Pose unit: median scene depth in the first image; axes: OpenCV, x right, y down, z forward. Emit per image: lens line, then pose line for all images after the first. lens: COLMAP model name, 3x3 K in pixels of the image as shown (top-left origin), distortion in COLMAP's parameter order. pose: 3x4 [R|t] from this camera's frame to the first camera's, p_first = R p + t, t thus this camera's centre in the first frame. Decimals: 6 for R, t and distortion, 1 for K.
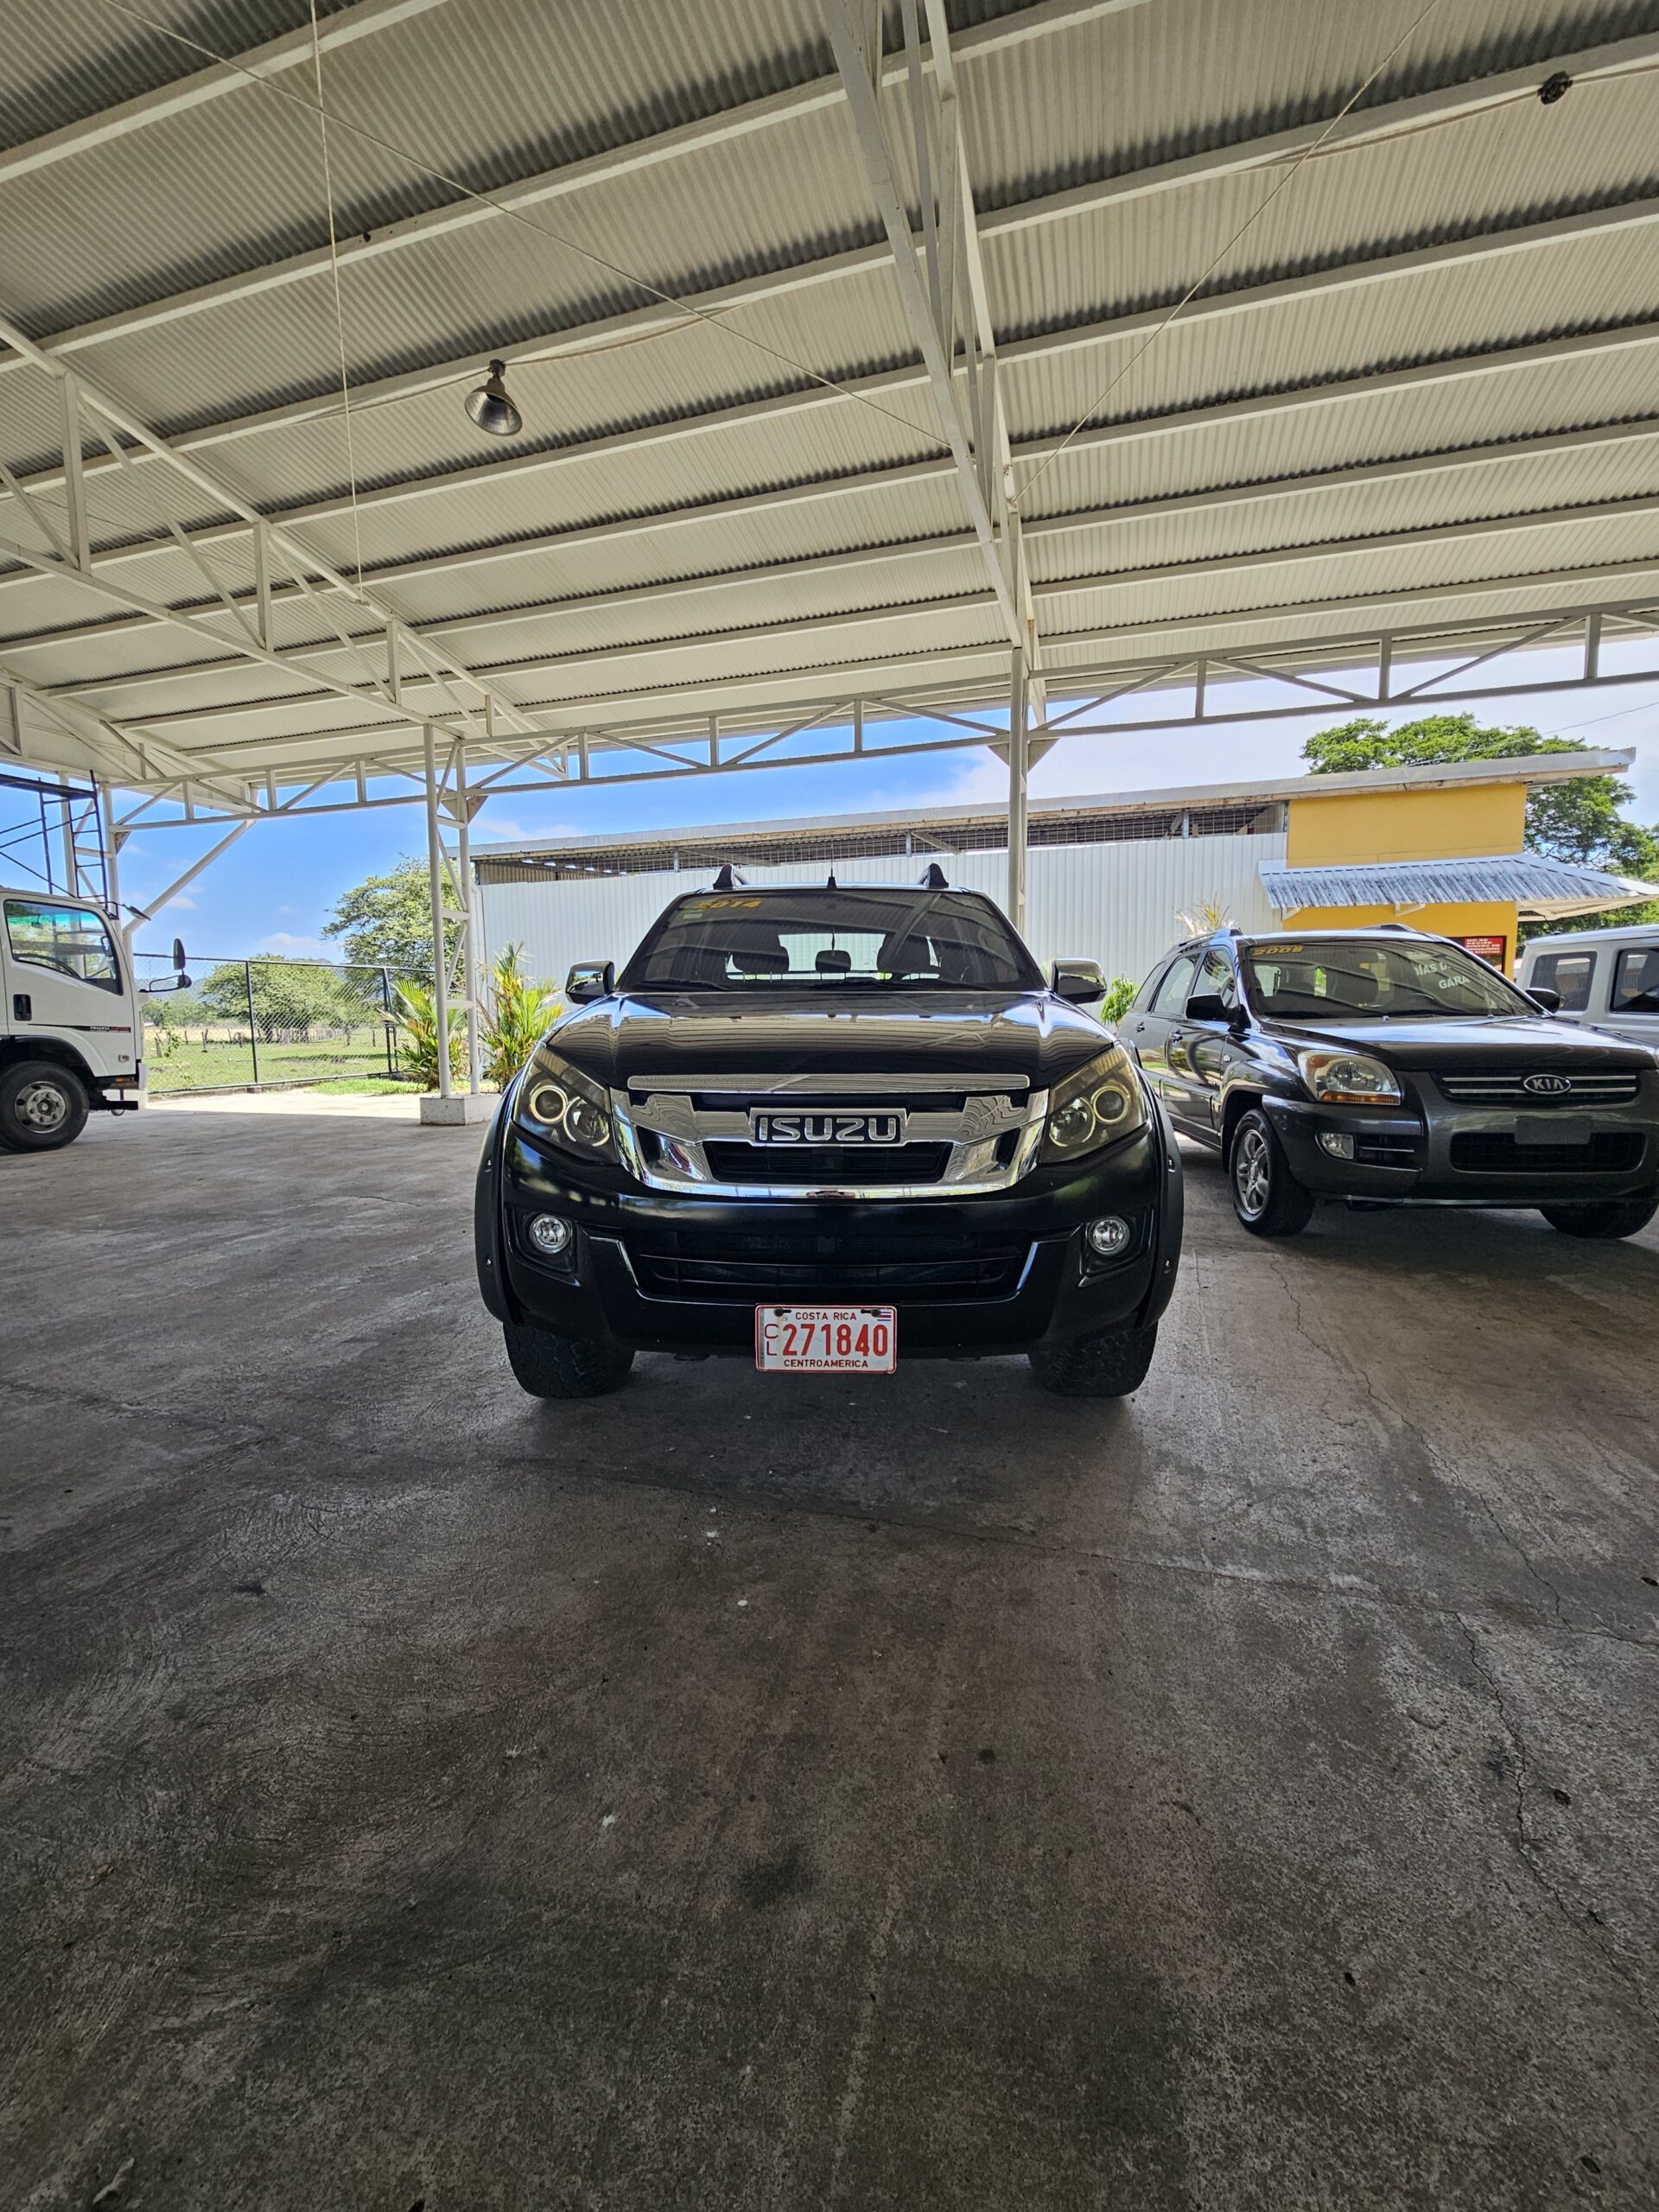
lens RADIAL K [[915.6, 0, 845.5], [0, 915.6, 1105.0], [0, 0, 1]] dist [-0.000403, -0.000609]
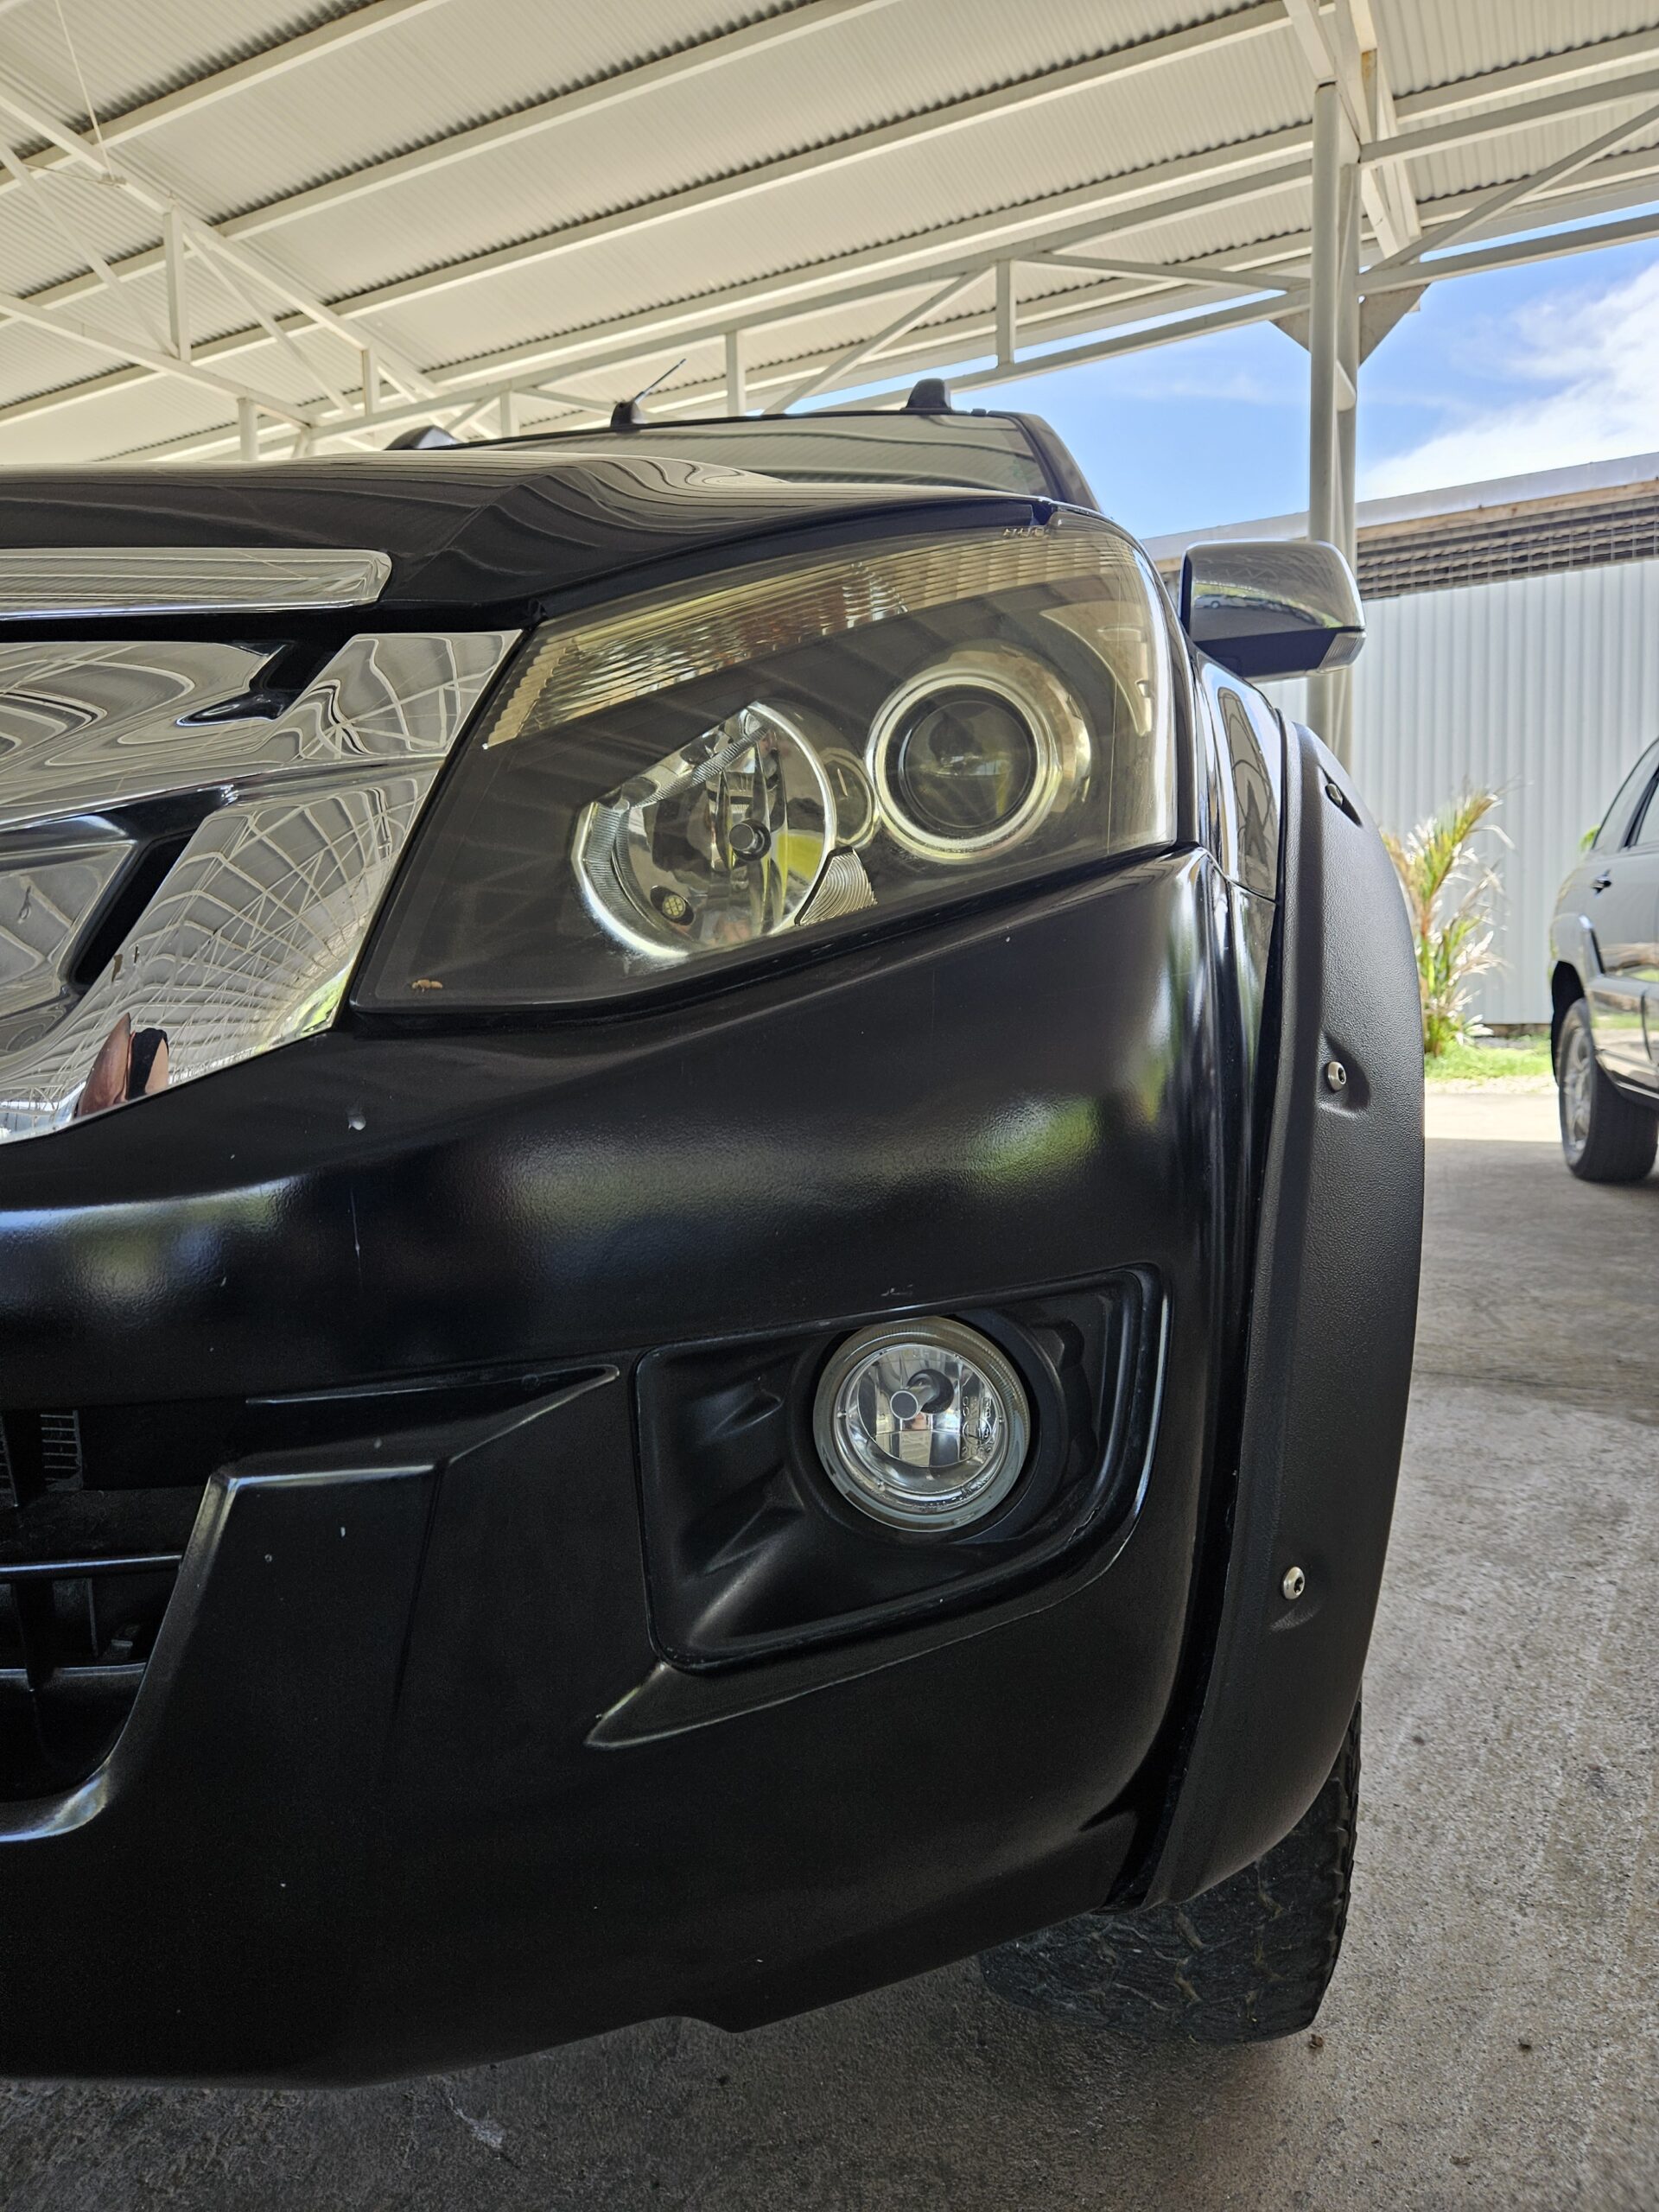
lens RADIAL K [[1505.5, 0, 810.6], [0, 1505.5, 1089.7], [0, 0, 1]] dist [0.041748, -0.020288]
pose [[0.978834, 0.000580, -0.204657, 0.118931], [-0.002686, 0.999946, -0.010010, 0.027376], [0.204640, 0.010348, 0.978783, 0.248034]]
